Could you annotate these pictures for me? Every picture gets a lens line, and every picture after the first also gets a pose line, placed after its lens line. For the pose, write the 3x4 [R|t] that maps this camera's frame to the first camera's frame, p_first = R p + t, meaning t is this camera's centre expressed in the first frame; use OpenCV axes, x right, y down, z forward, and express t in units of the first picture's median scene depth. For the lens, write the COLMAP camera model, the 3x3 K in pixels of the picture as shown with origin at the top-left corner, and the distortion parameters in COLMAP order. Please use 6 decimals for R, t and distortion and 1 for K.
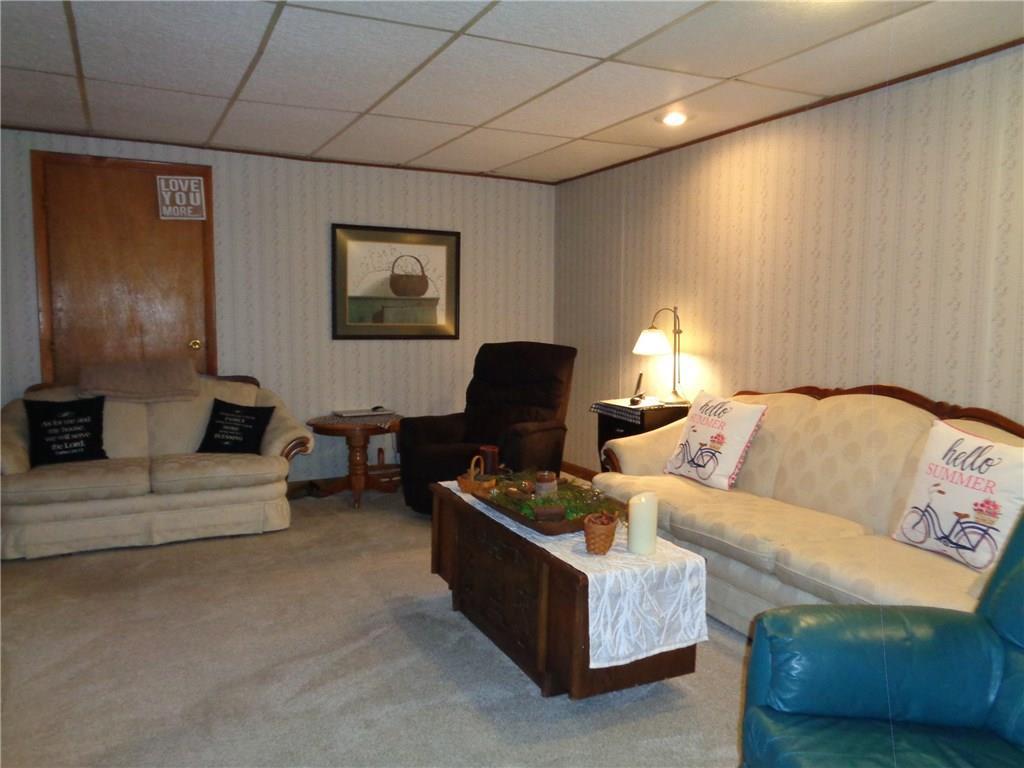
lens RADIAL K [[777.9, 0, 514.4], [0, 777.9, 383.6], [0, 0, 1]] dist [0.010084, 0.010385]
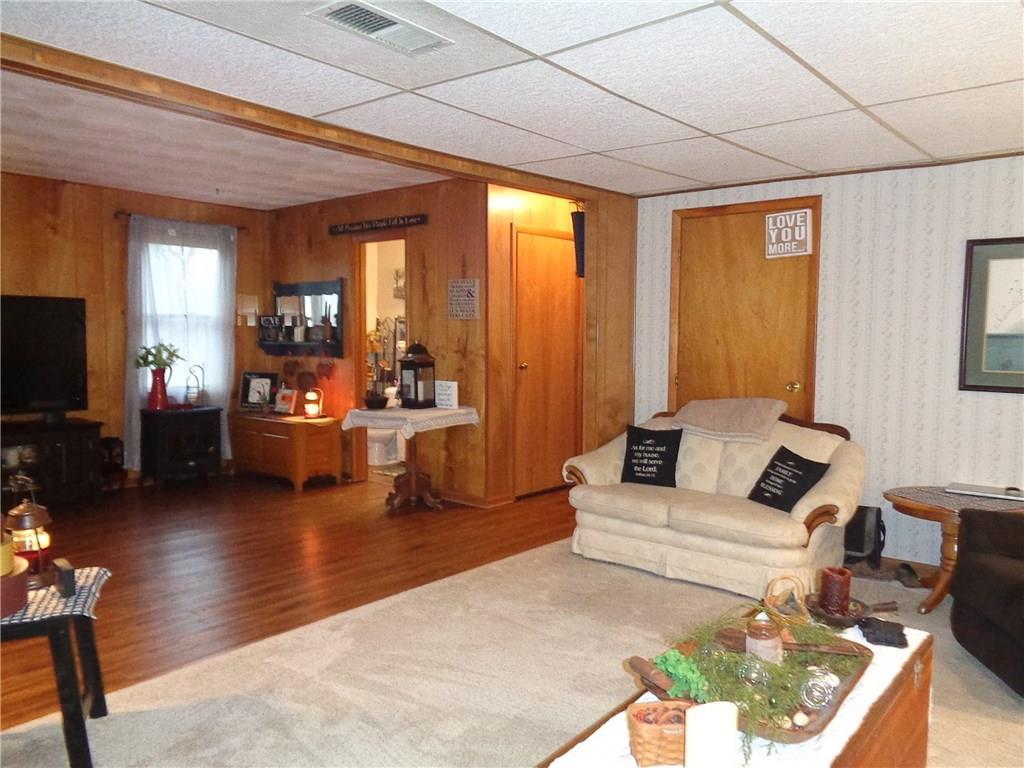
lens RADIAL K [[777.9, 0, 514.4], [0, 777.9, 383.6], [0, 0, 1]] dist [0.010084, 0.010385]
pose [[0.405873, 0.060668, -0.911914, 0.328276], [-0.086099, 0.995895, 0.027934, -0.052414], [0.909865, 0.067177, 0.409430, 0.315322]]
